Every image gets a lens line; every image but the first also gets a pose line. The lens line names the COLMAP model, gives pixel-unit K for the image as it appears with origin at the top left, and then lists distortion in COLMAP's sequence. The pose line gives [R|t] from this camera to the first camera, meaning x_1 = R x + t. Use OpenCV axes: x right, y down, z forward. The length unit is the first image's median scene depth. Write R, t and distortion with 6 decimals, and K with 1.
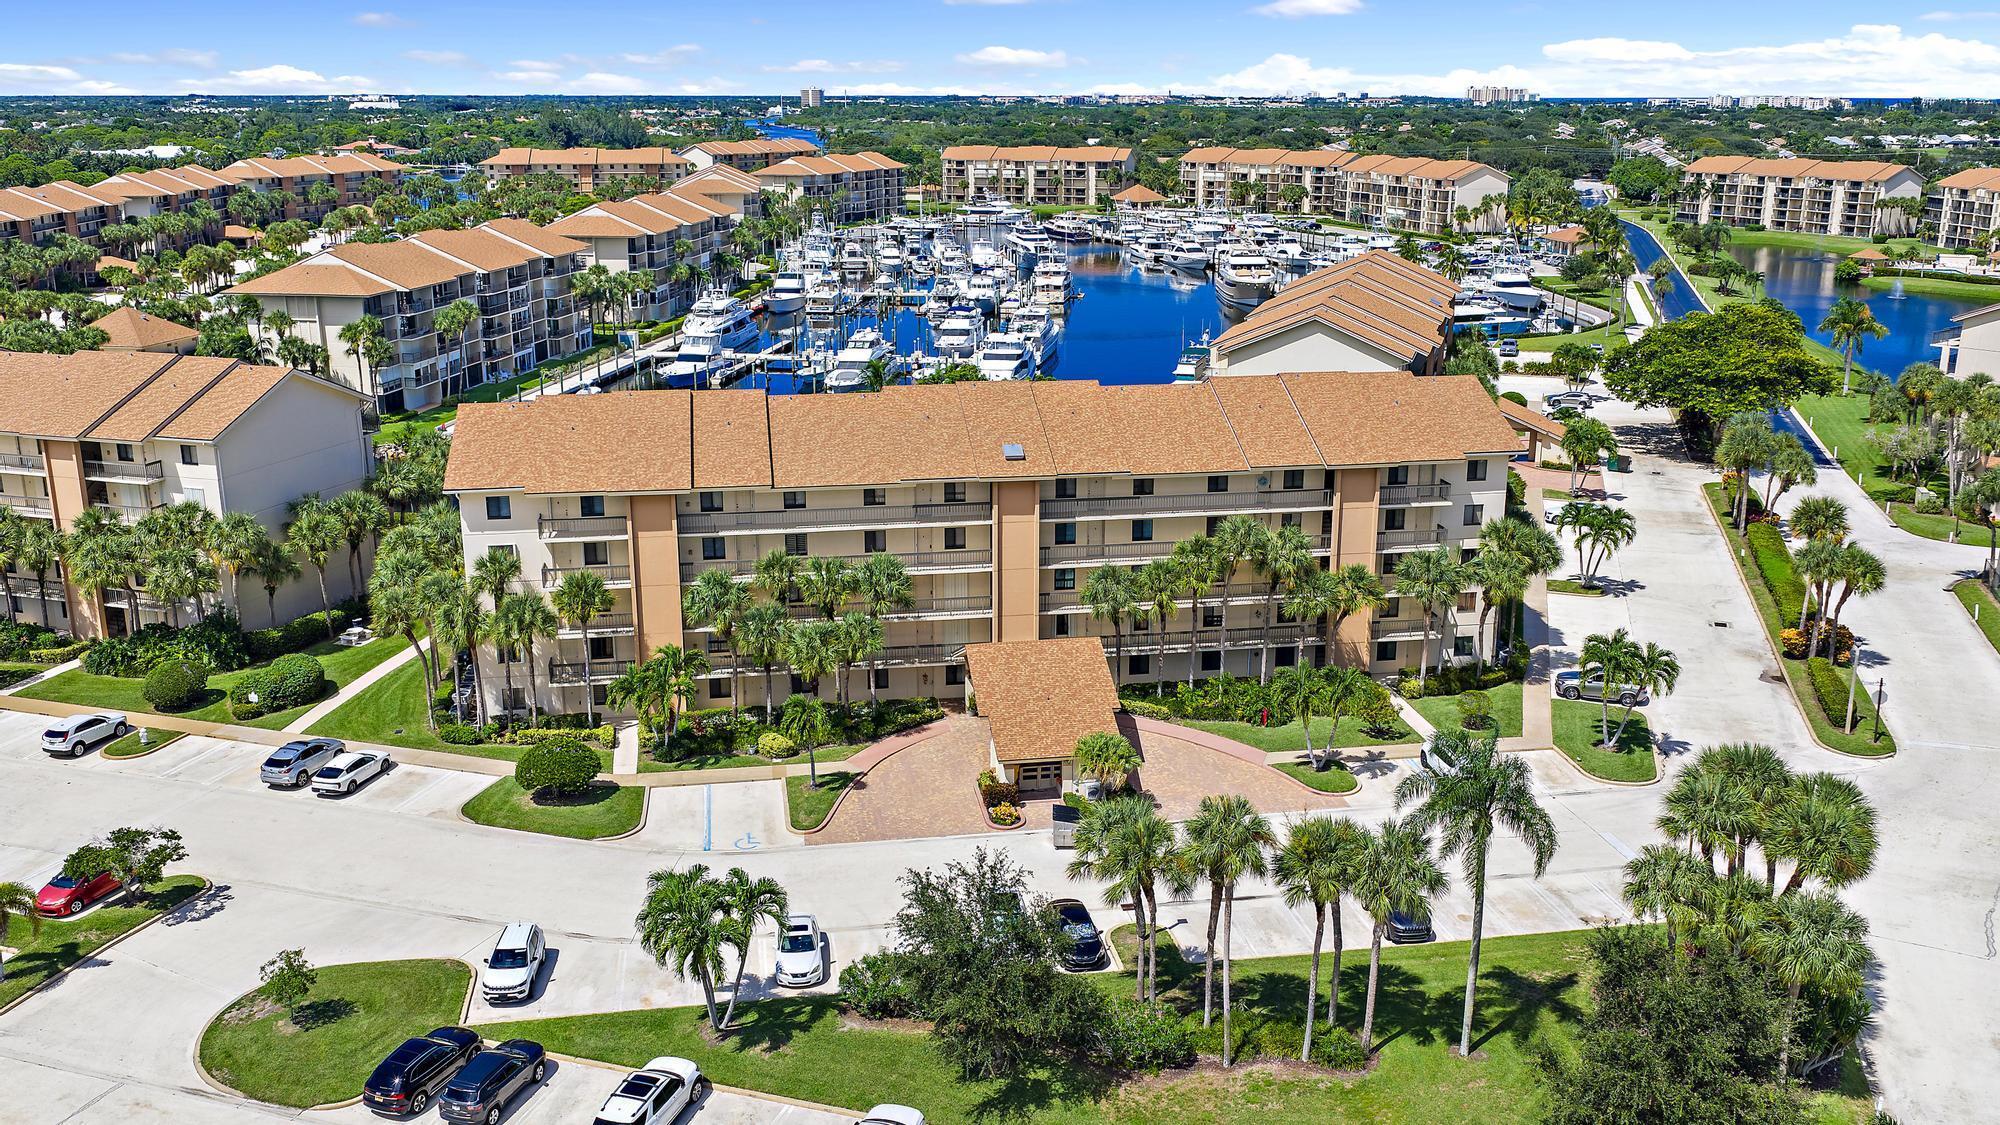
lens RADIAL K [[1720.0, 0, 1000.0], [0, 1720.0, 562.5], [0, 0, 1]] dist [0.032408, -0.069931]
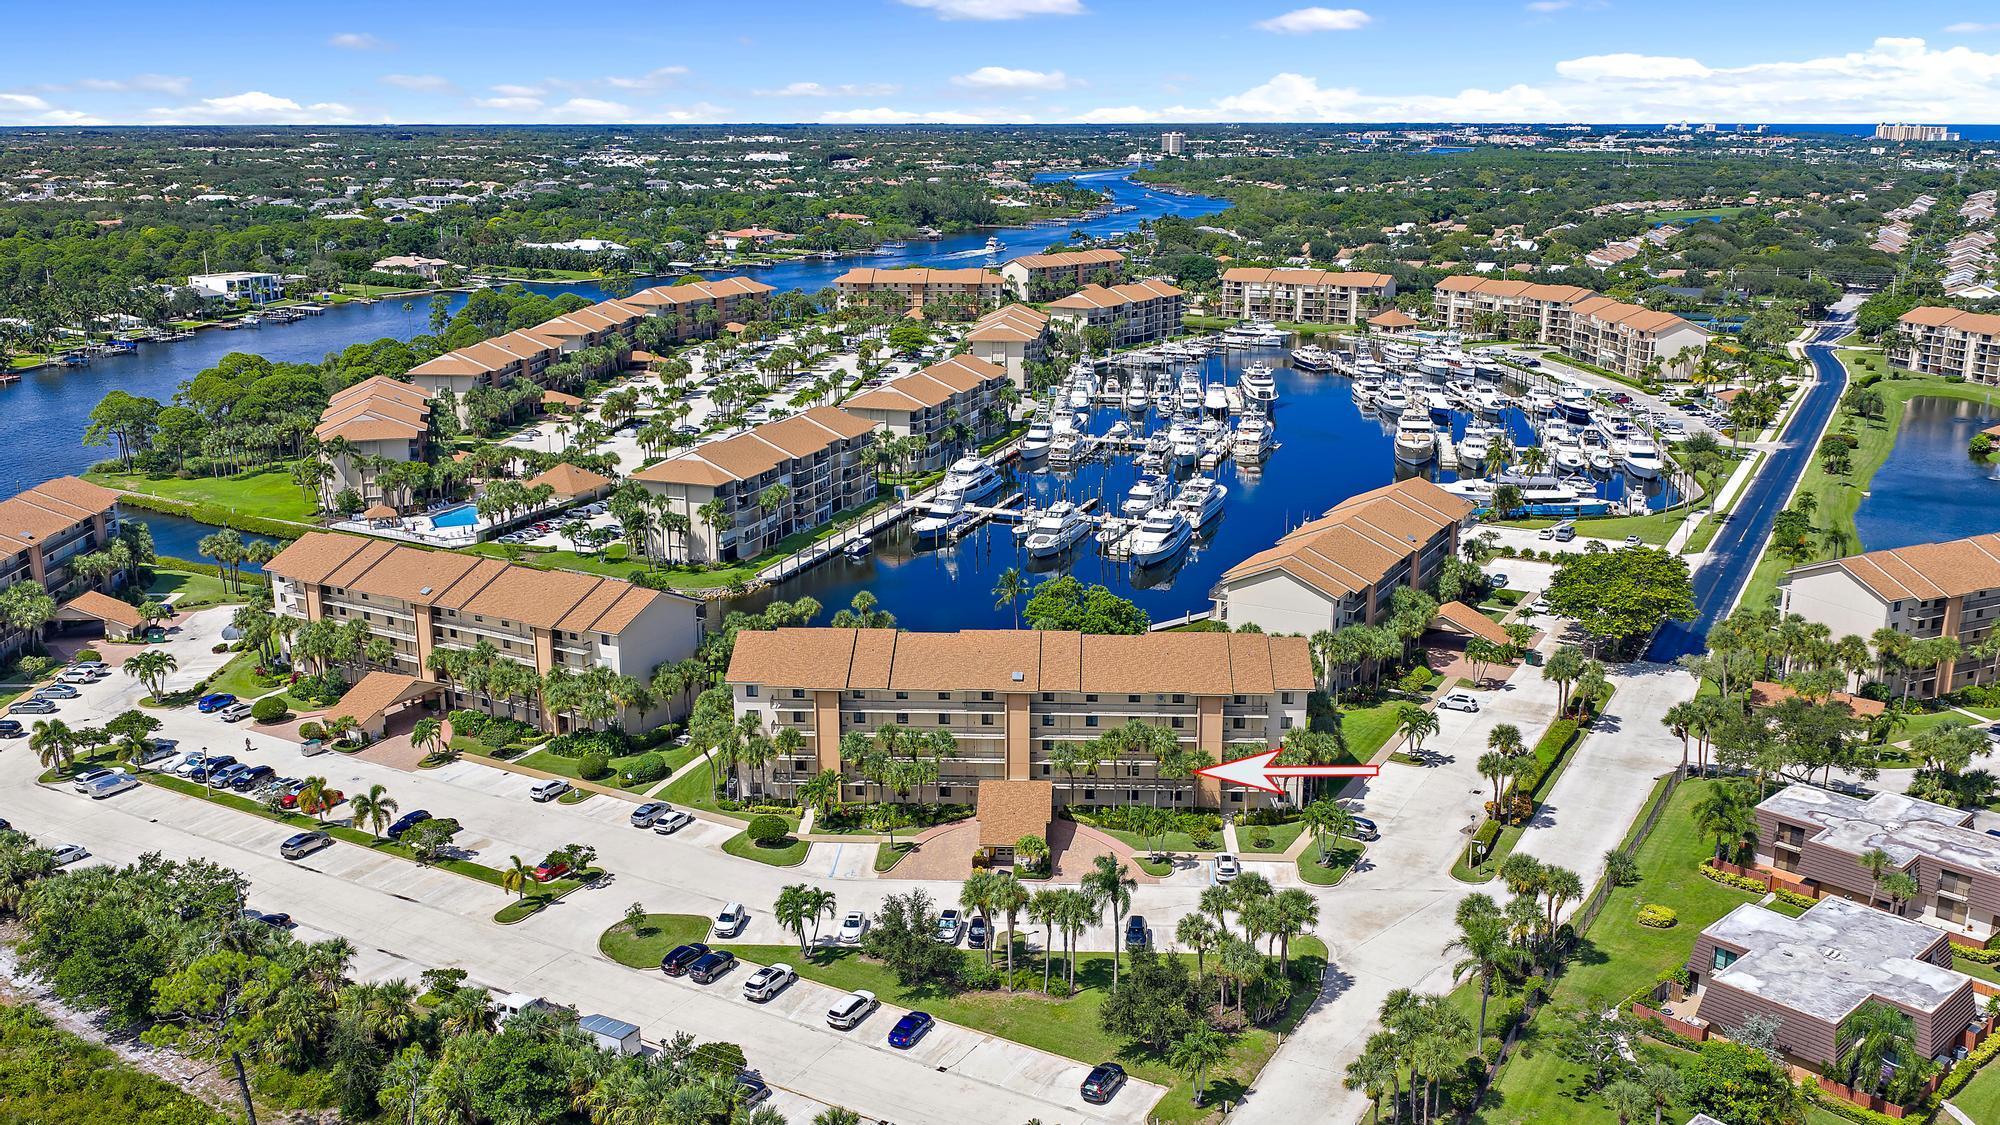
lens RADIAL K [[1720.0, 0, 1000.0], [0, 1720.0, 562.5], [0, 0, 1]] dist [0.032408, -0.069931]
pose [[0.978157, 0.053884, -0.200763, 0.332011], [-0.056726, 0.998354, -0.008425, -0.159567], [0.199978, 0.019630, 0.979604, -0.775745]]
